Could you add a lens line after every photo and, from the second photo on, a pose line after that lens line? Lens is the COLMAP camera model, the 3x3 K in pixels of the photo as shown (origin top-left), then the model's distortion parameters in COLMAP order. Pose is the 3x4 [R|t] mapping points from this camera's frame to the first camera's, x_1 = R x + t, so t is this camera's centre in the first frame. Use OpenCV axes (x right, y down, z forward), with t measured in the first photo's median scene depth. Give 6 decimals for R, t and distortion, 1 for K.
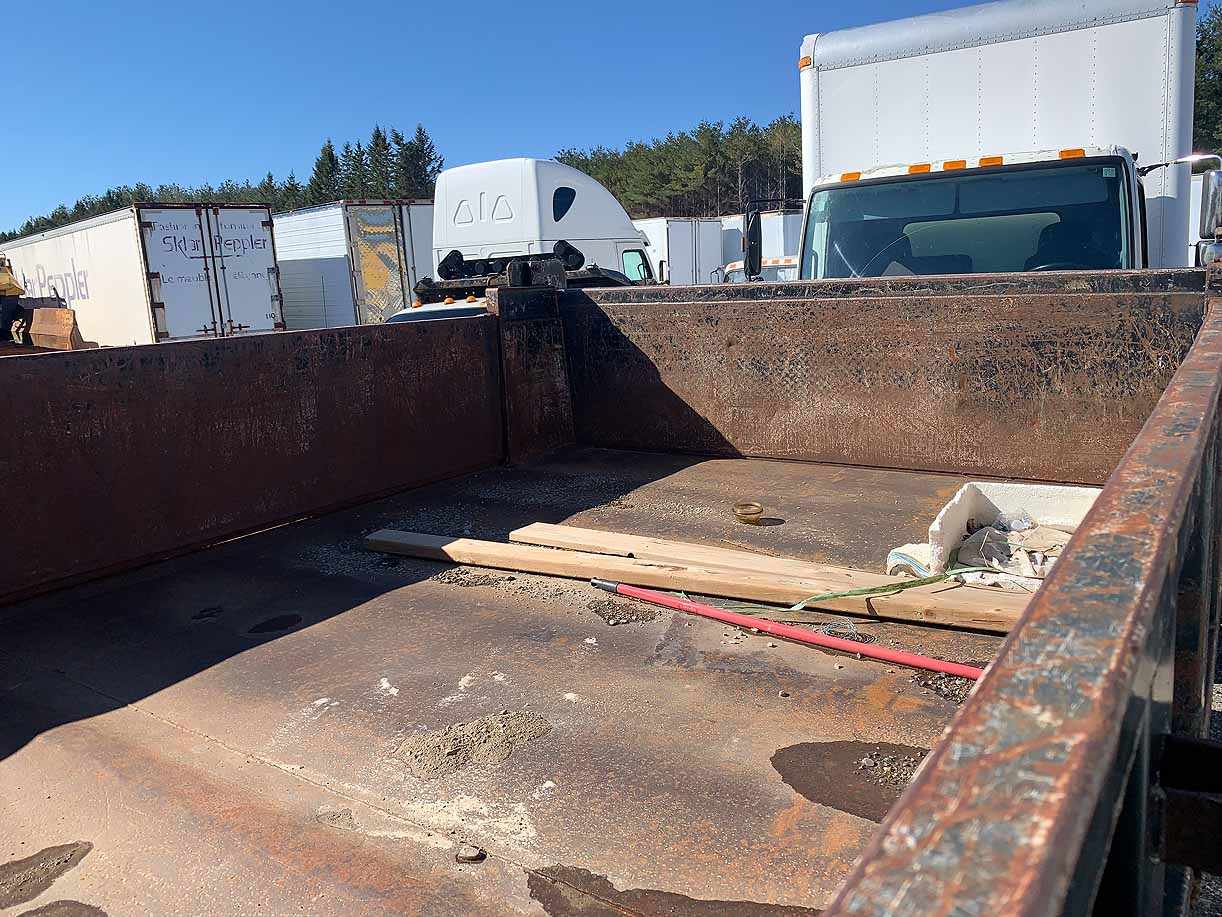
lens RADIAL K [[941.7, 0, 604.5], [0, 941.7, 422.9], [0, 0, 1]] dist [0.026669, -0.003631]
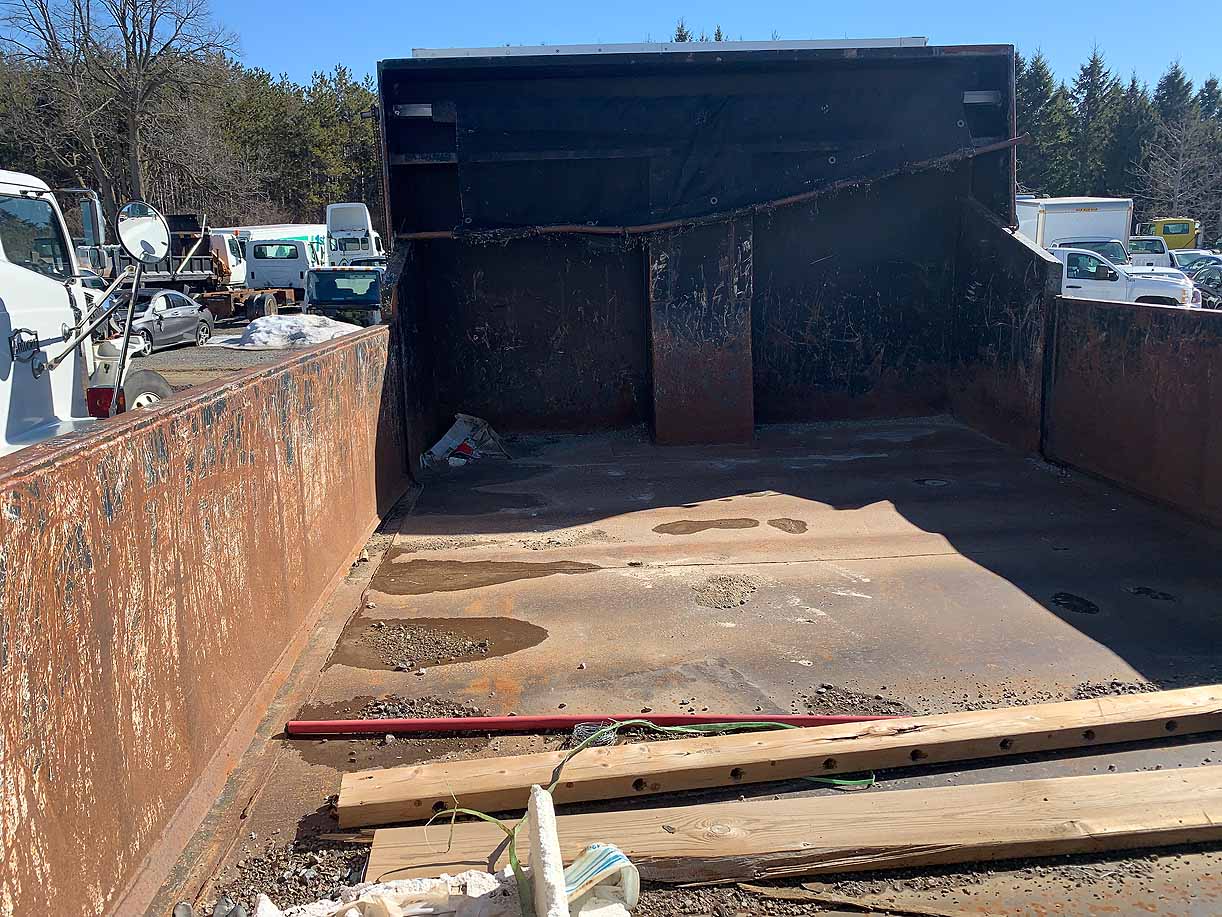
lens RADIAL K [[941.7, 0, 604.5], [0, 941.7, 422.9], [0, 0, 1]] dist [0.026669, -0.003631]
pose [[-0.797630, 0.157970, -0.582092, 0.735219], [-0.036185, 0.950821, 0.307620, -0.315967], [0.602060, 0.266430, -0.752687, 1.694165]]
